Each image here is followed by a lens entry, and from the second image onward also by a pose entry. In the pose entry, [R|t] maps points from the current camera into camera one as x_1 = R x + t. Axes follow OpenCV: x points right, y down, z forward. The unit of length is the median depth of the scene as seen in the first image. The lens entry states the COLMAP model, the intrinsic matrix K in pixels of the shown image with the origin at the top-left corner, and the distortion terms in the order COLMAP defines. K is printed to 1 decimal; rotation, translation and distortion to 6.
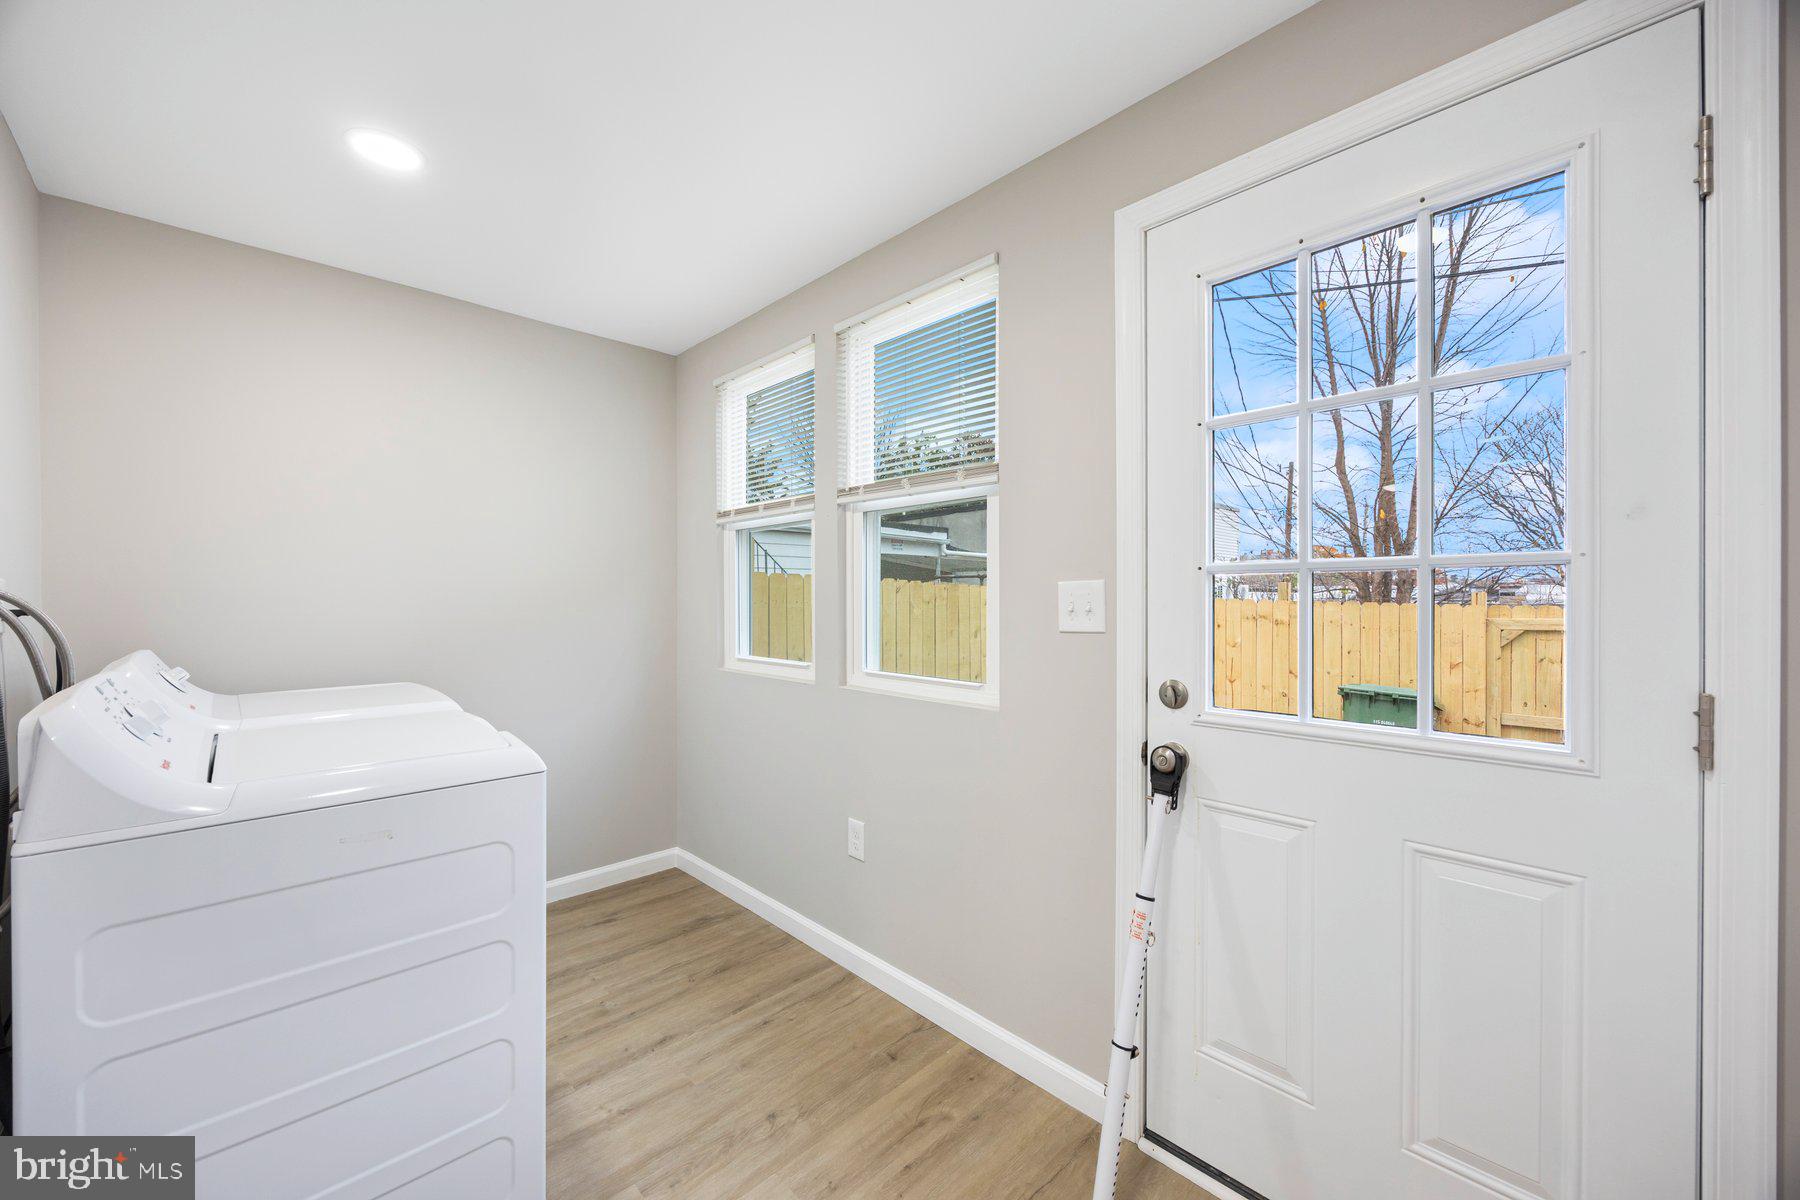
lens RADIAL K [[696.3, 0, 903.7], [0, 696.3, 600.2], [0, 0, 1]] dist [-0.001213, 0.000371]
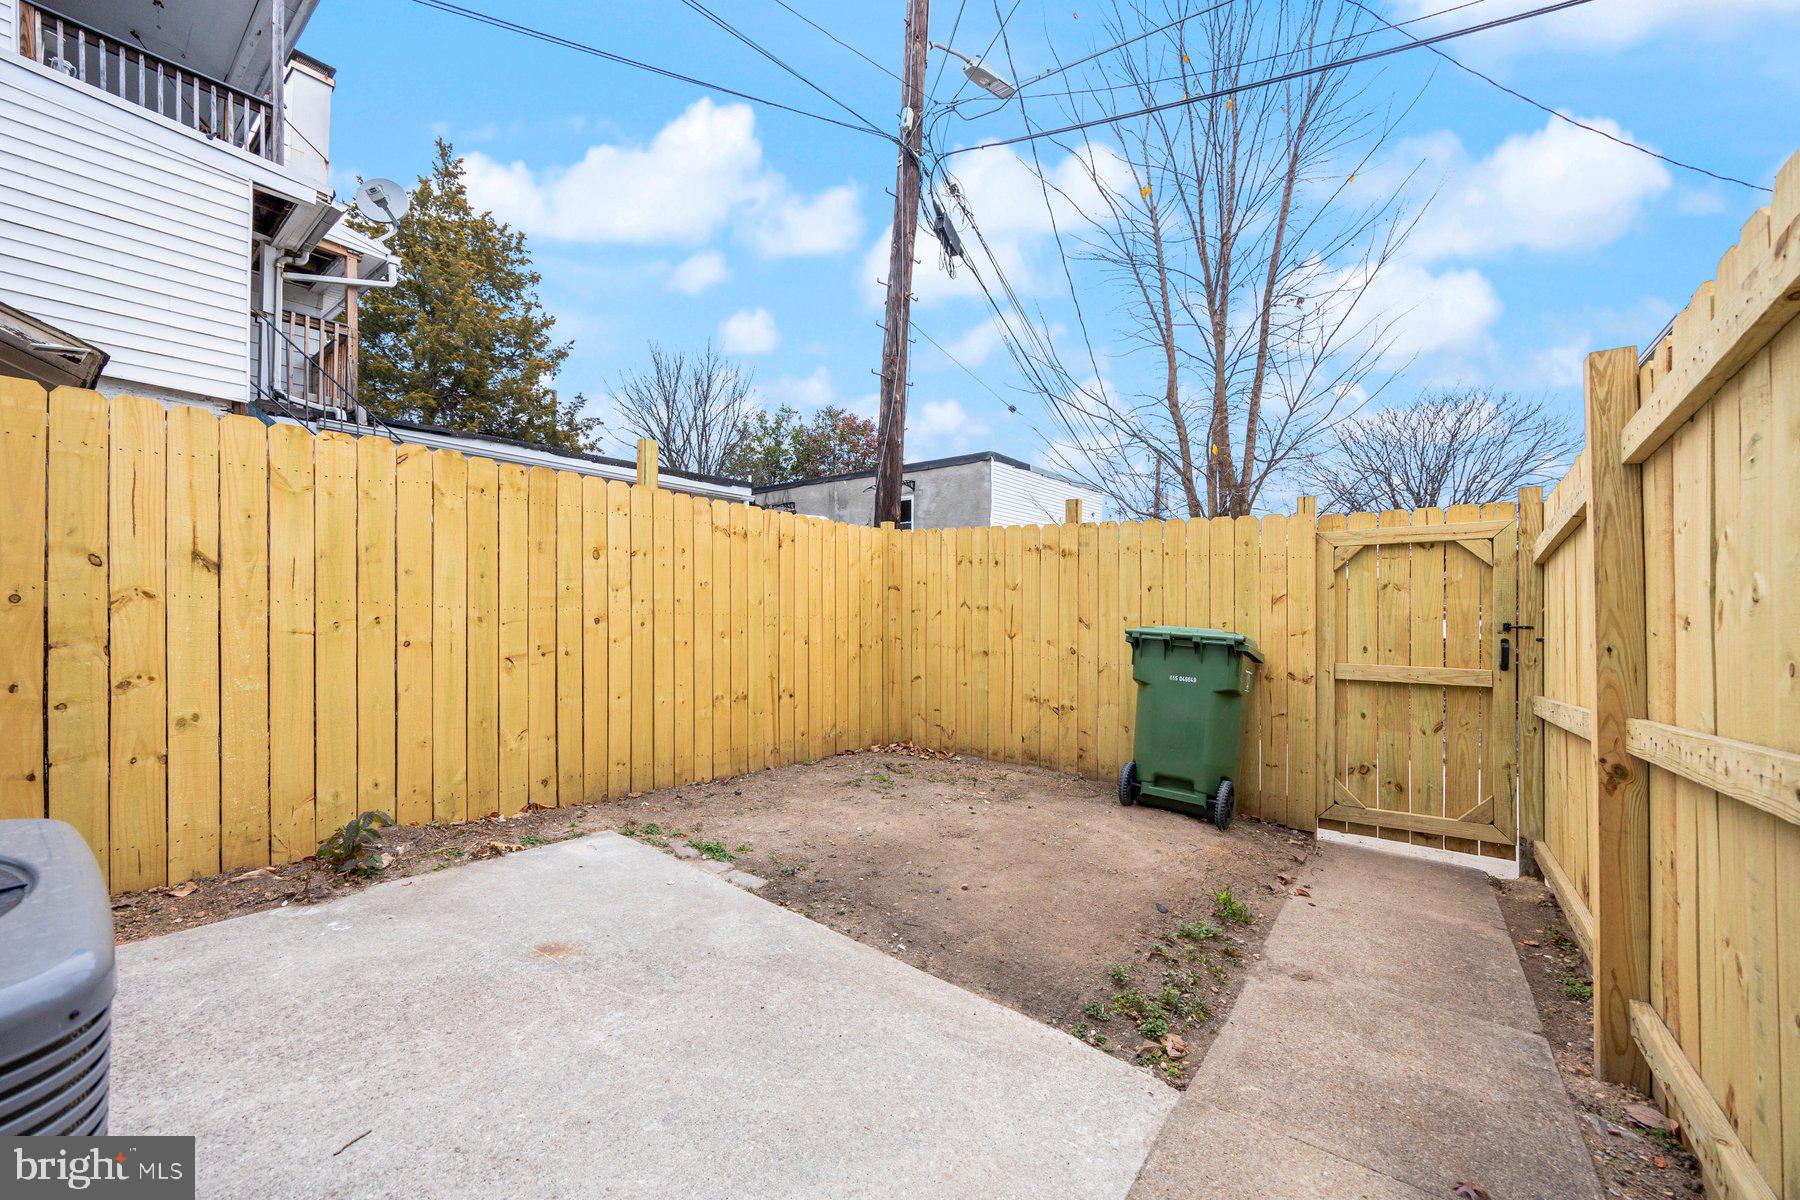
lens RADIAL K [[696.3, 0, 907.4], [0, 696.3, 594.2], [0, 0, 1]] dist [-0.001213, 0.000371]
pose [[0.989739, 0.005207, 0.142793, 0.261015], [-0.003685, 0.999934, -0.010924, 0.081957], [-0.142841, 0.010286, 0.989692, 0.287728]]
